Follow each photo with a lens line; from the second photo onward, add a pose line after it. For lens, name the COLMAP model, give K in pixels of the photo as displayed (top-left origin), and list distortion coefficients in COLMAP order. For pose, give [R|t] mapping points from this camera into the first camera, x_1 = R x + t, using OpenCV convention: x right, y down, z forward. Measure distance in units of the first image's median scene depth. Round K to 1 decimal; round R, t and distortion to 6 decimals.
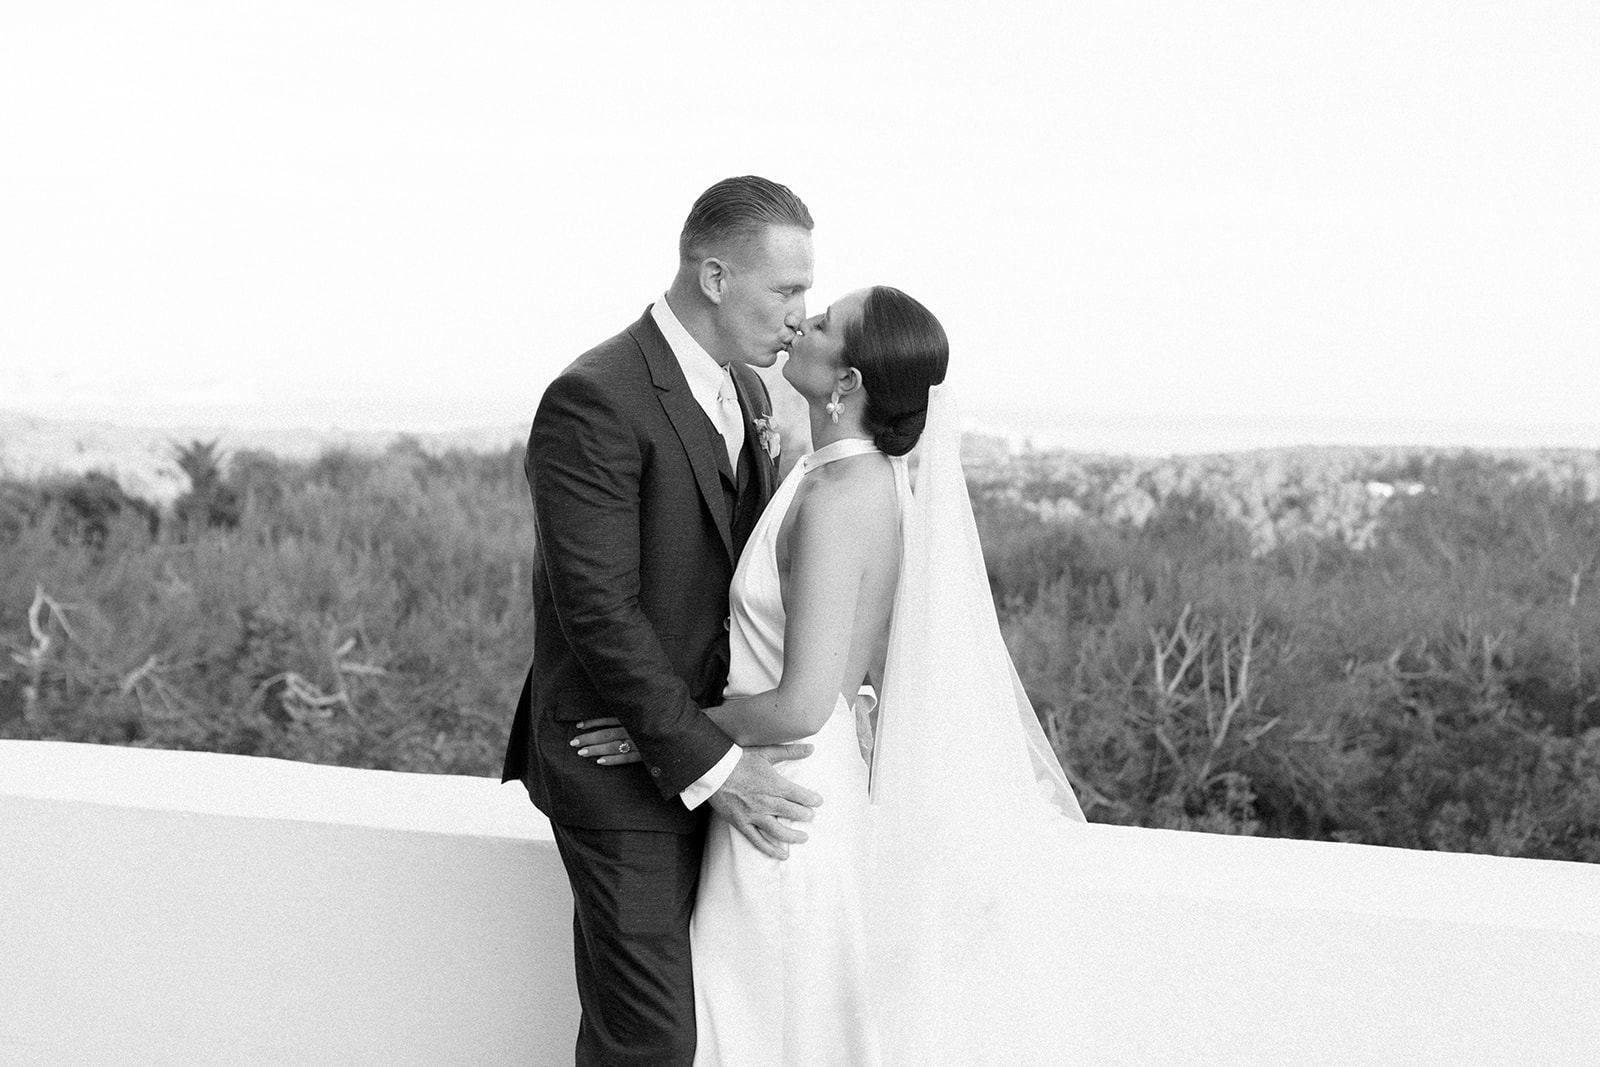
lens RADIAL K [[1637.7, 0, 800.0], [0, 1637.7, 533.5], [0, 0, 1]] dist [-0.004271, 0.010244]
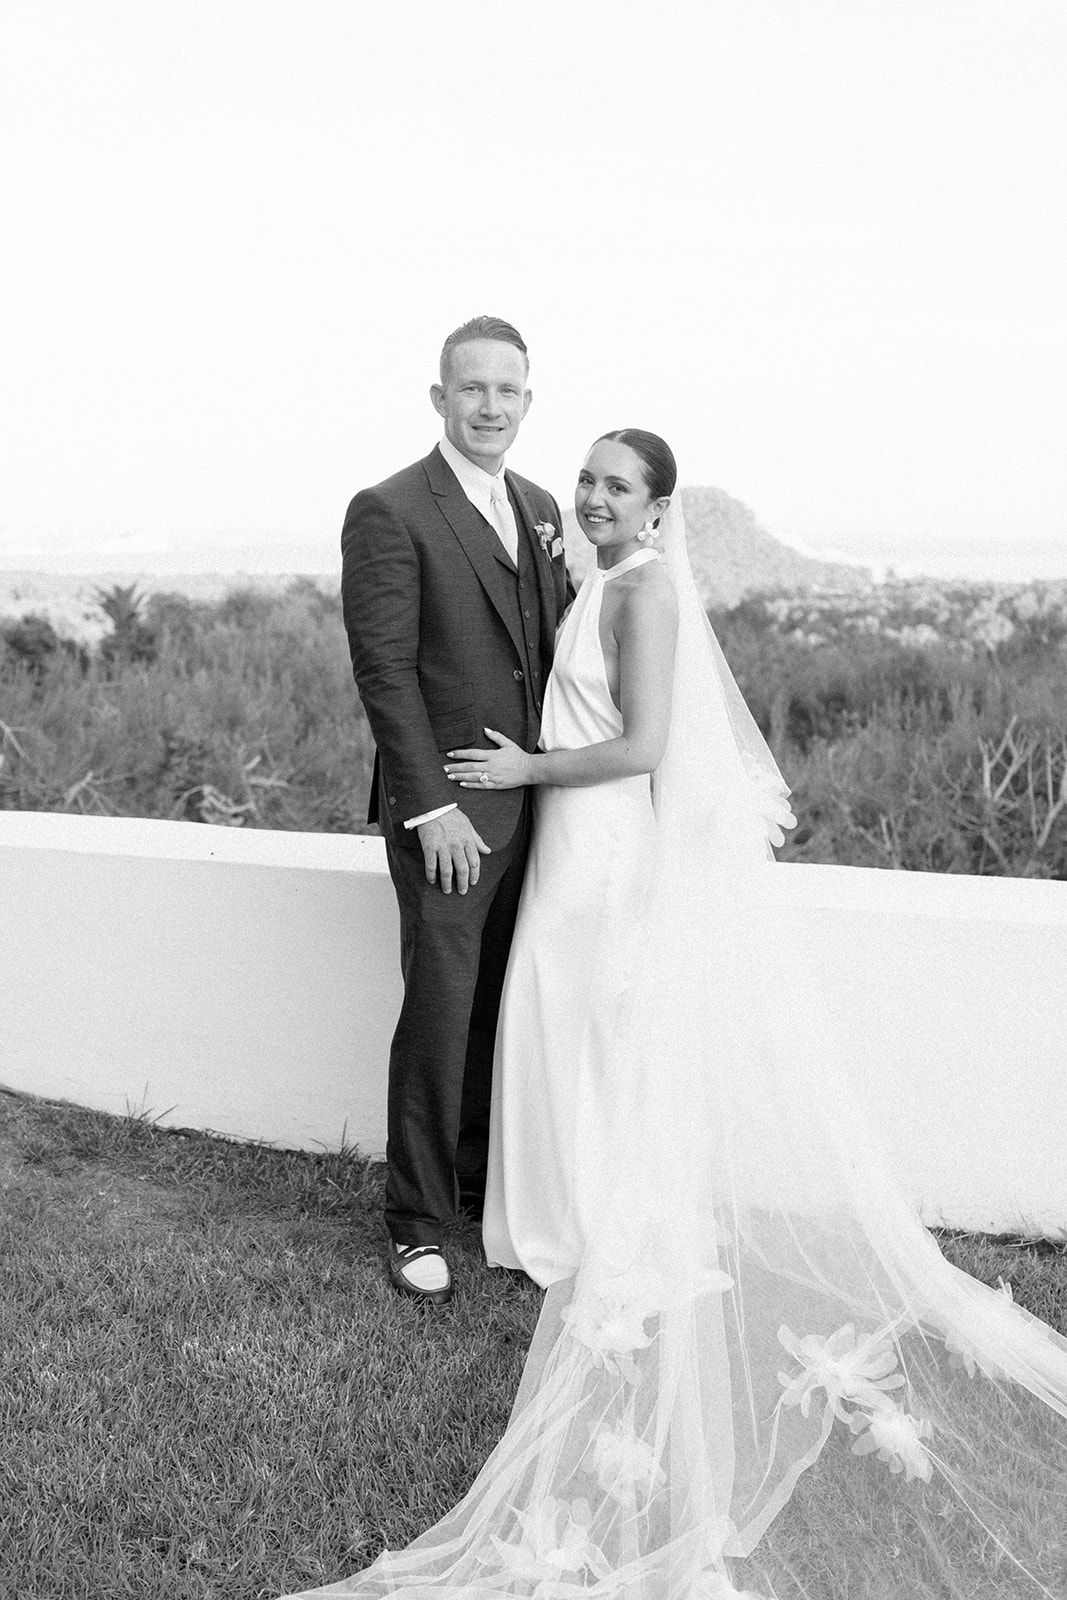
lens RADIAL K [[1637.7, 0, 528.7], [0, 1637.7, 868.7], [0, 0, 1]] dist [-0.004271, 0.010244]
pose [[0.993925, -0.003683, -0.109995, 0.037179], [0.016126, 0.993526, 0.112452, 0.016896], [0.108869, -0.113543, 0.987550, -0.109016]]
